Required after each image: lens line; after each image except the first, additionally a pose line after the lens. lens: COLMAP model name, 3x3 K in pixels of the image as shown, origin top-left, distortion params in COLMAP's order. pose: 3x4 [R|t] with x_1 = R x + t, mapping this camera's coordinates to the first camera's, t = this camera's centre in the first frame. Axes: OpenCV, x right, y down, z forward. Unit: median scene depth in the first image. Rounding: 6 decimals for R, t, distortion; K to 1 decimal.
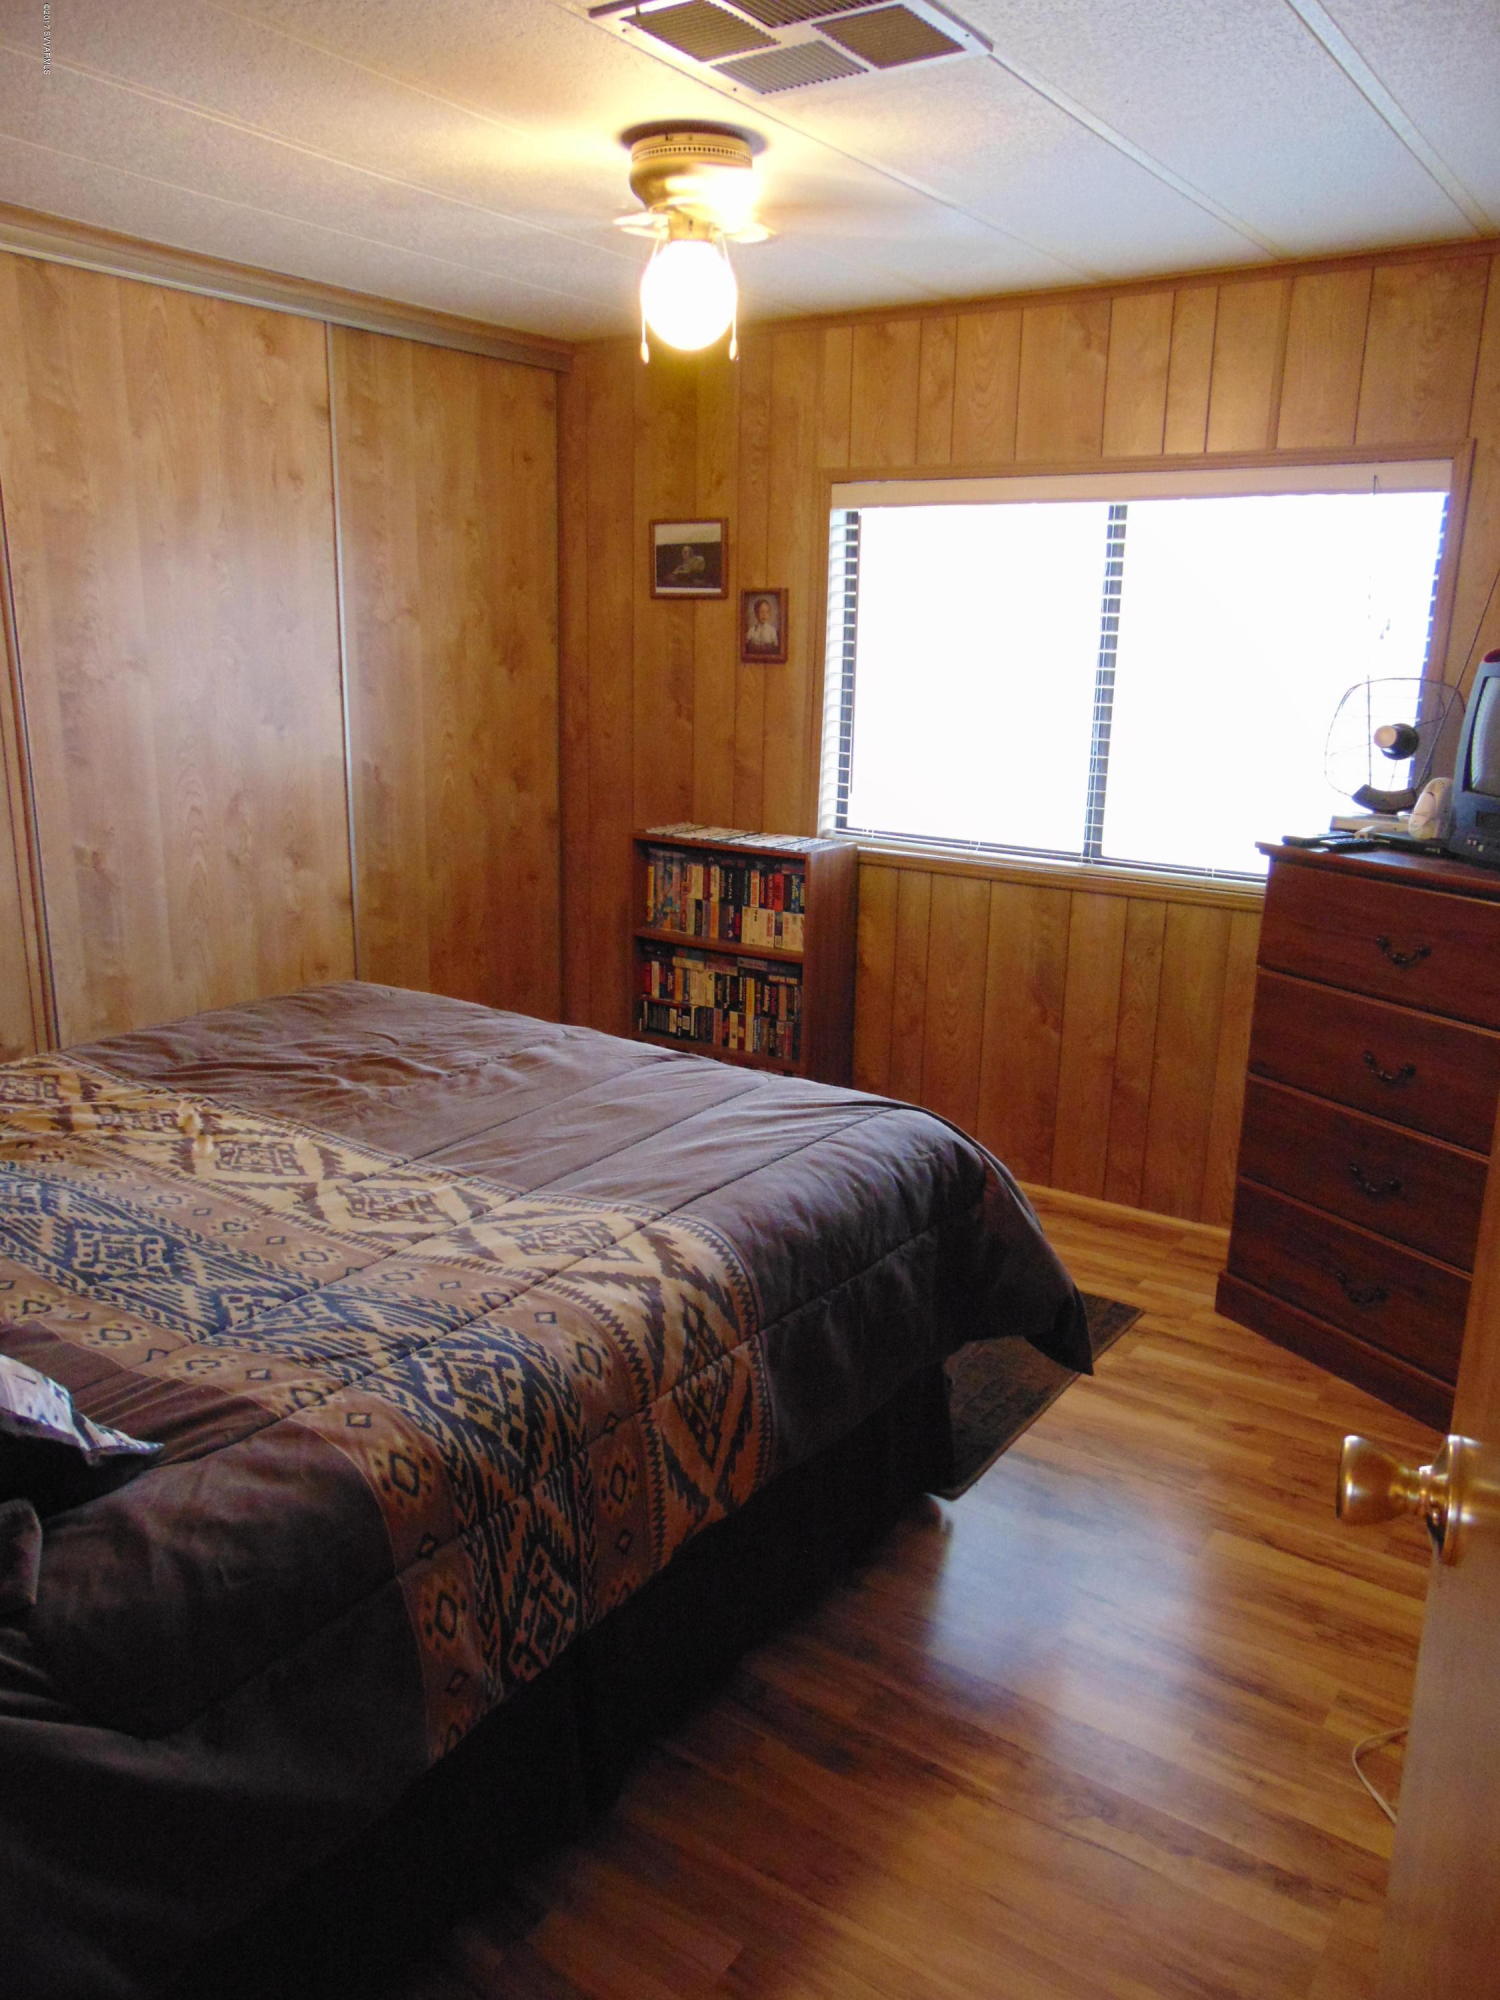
lens RADIAL K [[1489.2, 0, 755.7], [0, 1489.2, 993.8], [0, 0, 1]] dist [-0.034300, 0.071520]
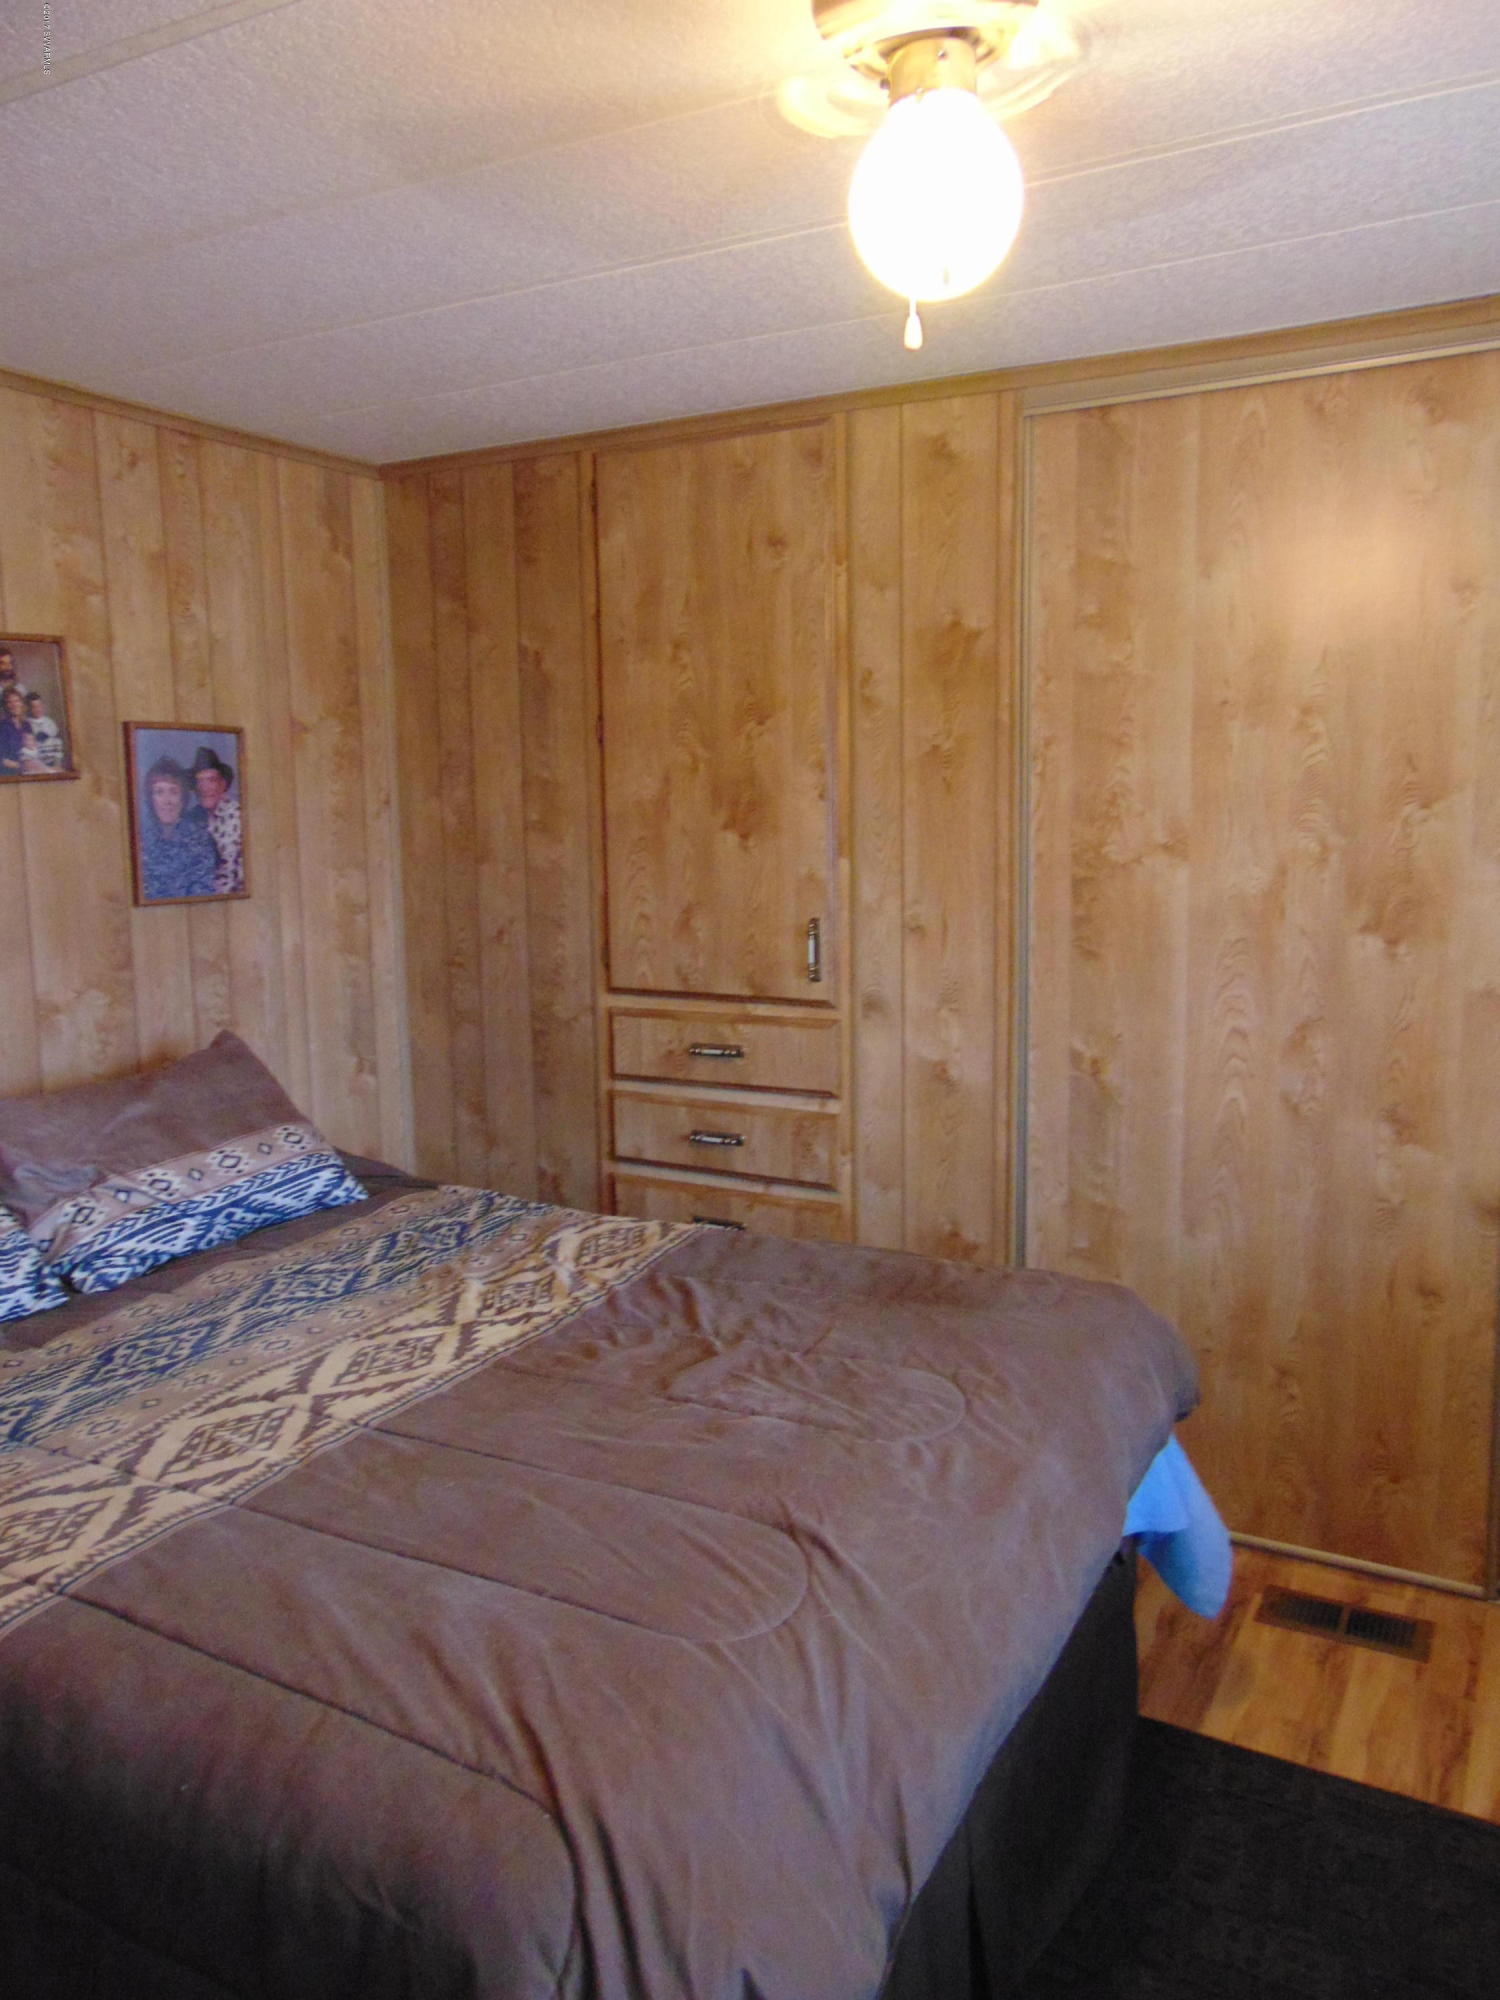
lens RADIAL K [[1489.2, 0, 755.7], [0, 1489.2, 993.8], [0, 0, 1]] dist [-0.034300, 0.071520]
pose [[0.087655, 0.118792, -0.989043, 0.401757], [-0.227838, 0.968937, 0.096184, -0.174846], [0.969746, 0.216910, 0.111997, 0.720029]]
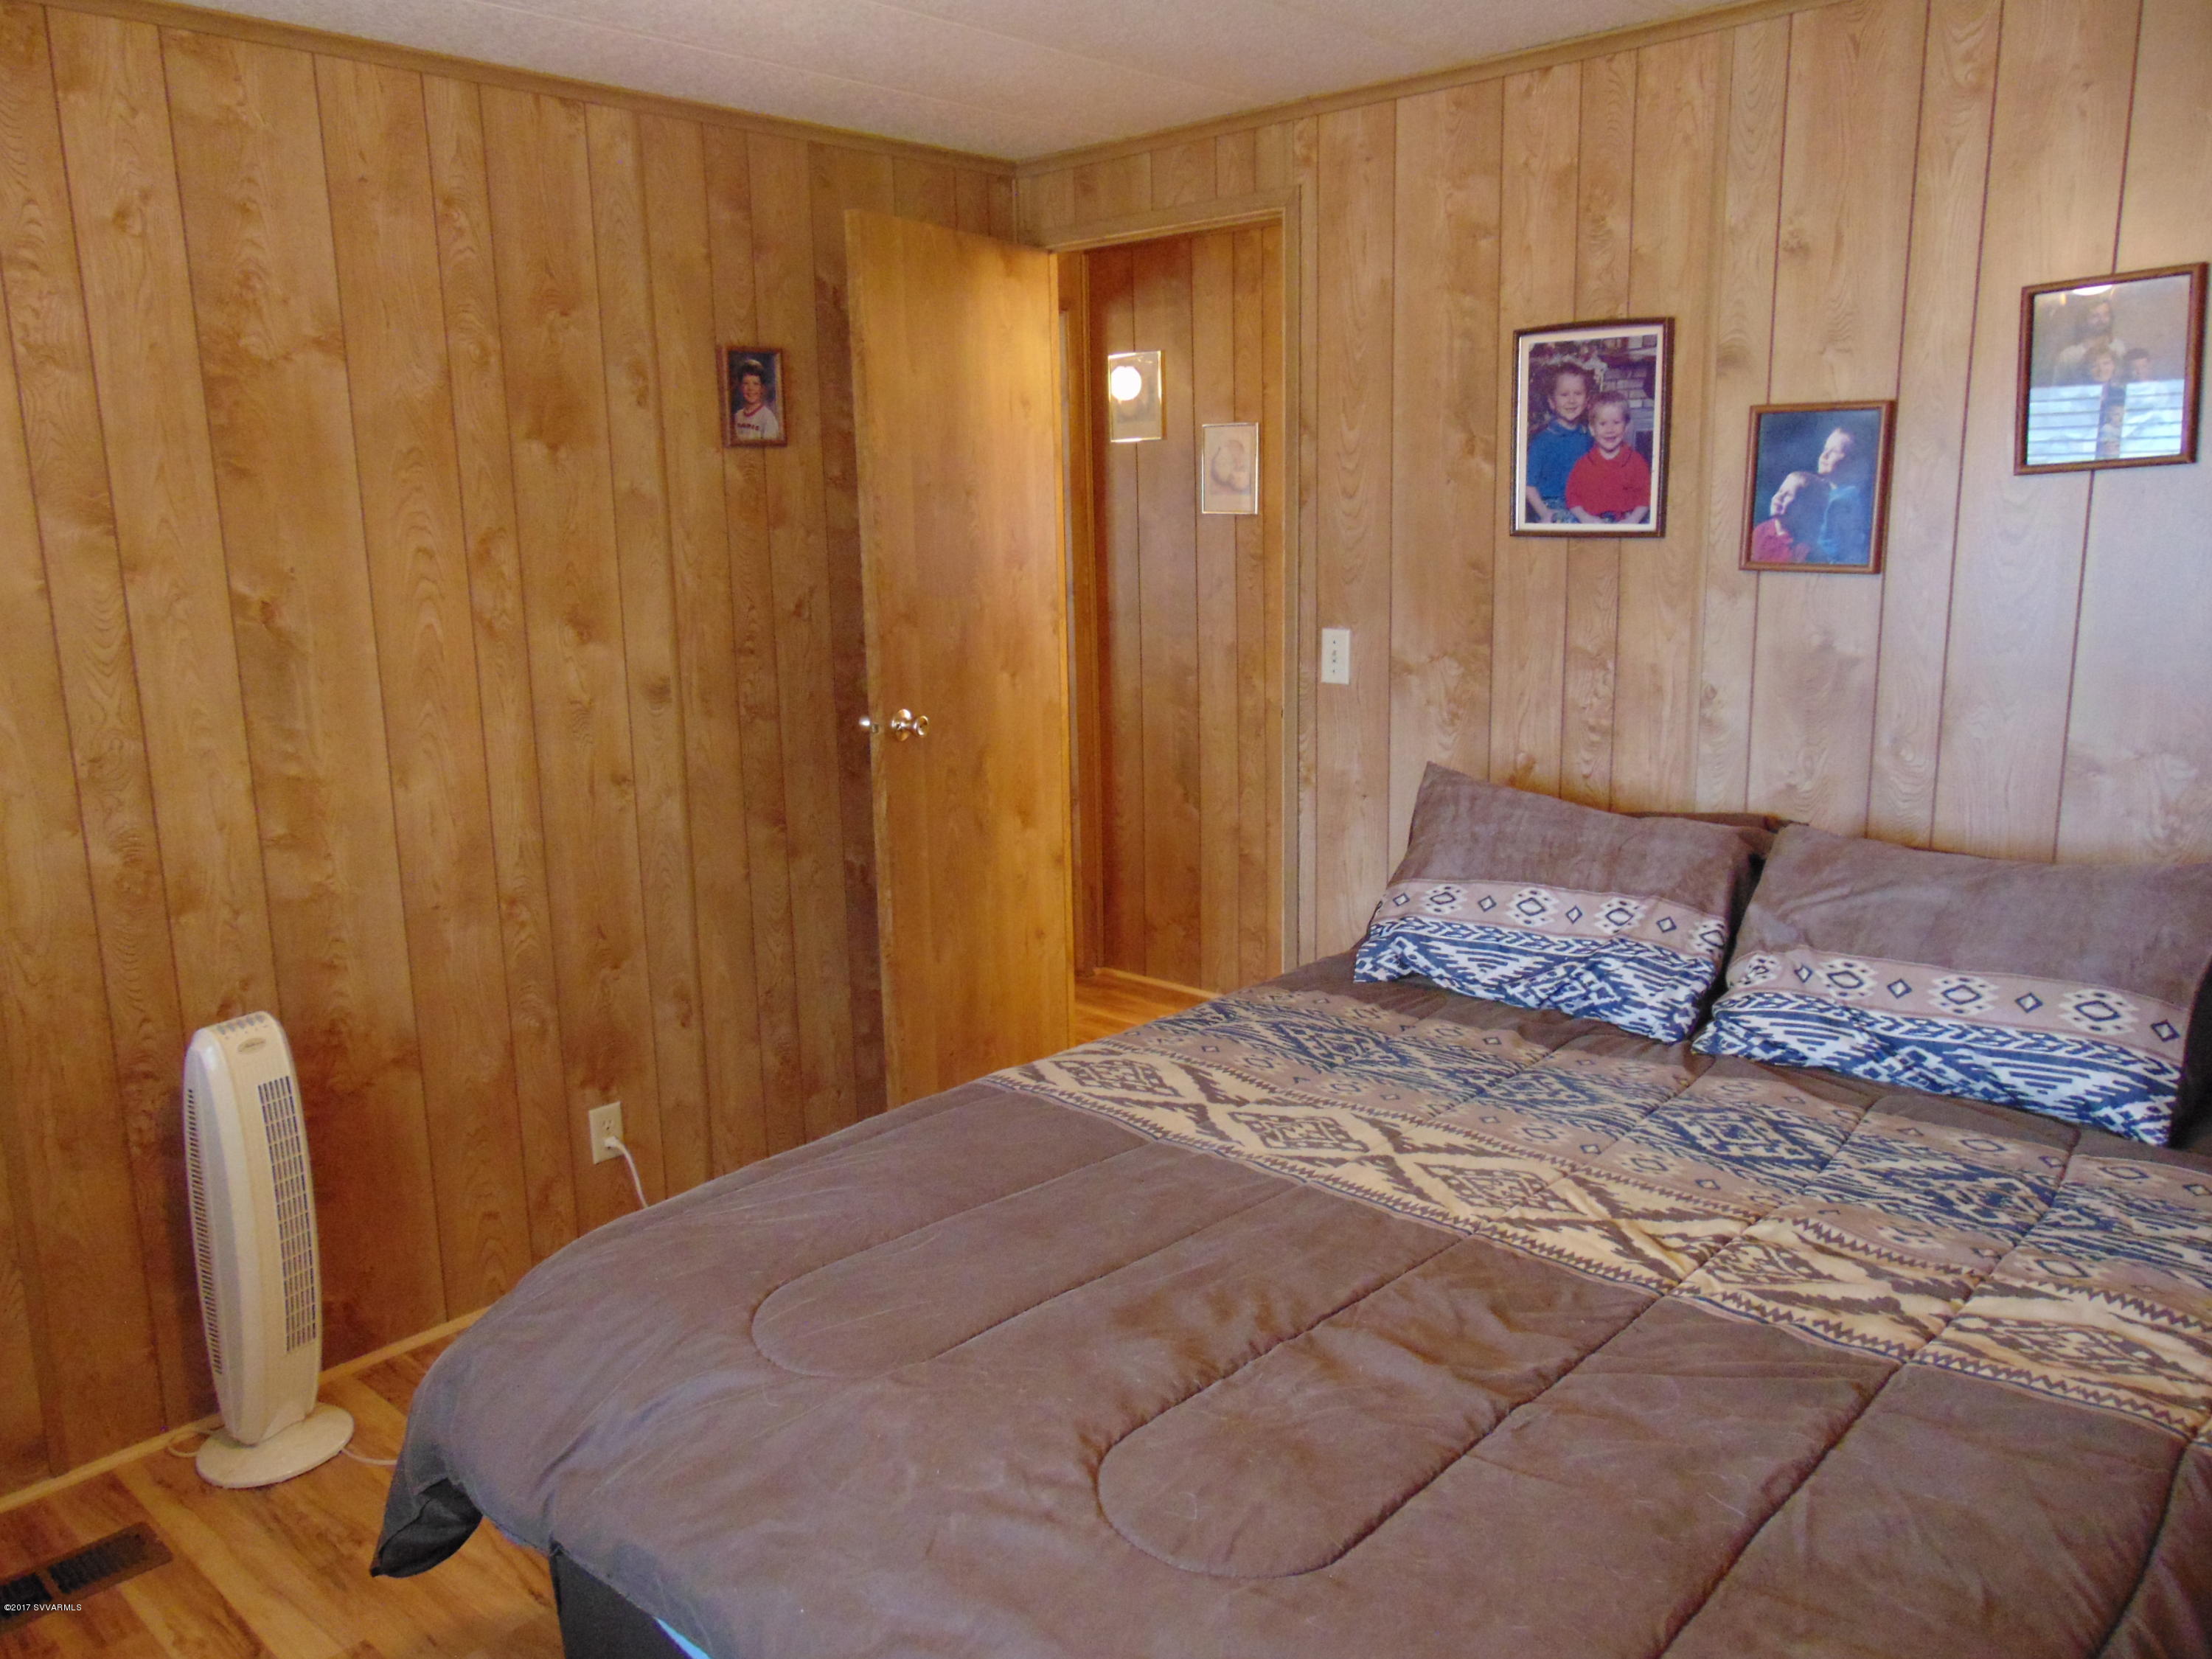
lens RADIAL K [[1647.1, 0, 1097.5], [0, 1647.1, 821.4], [0, 0, 1]] dist [-0.034300, 0.071520]
pose [[-0.988825, -0.033127, 0.145357, -0.165375], [0.031659, 0.906104, 0.421868, -0.291435], [-0.145683, 0.421756, -0.894929, 1.157639]]
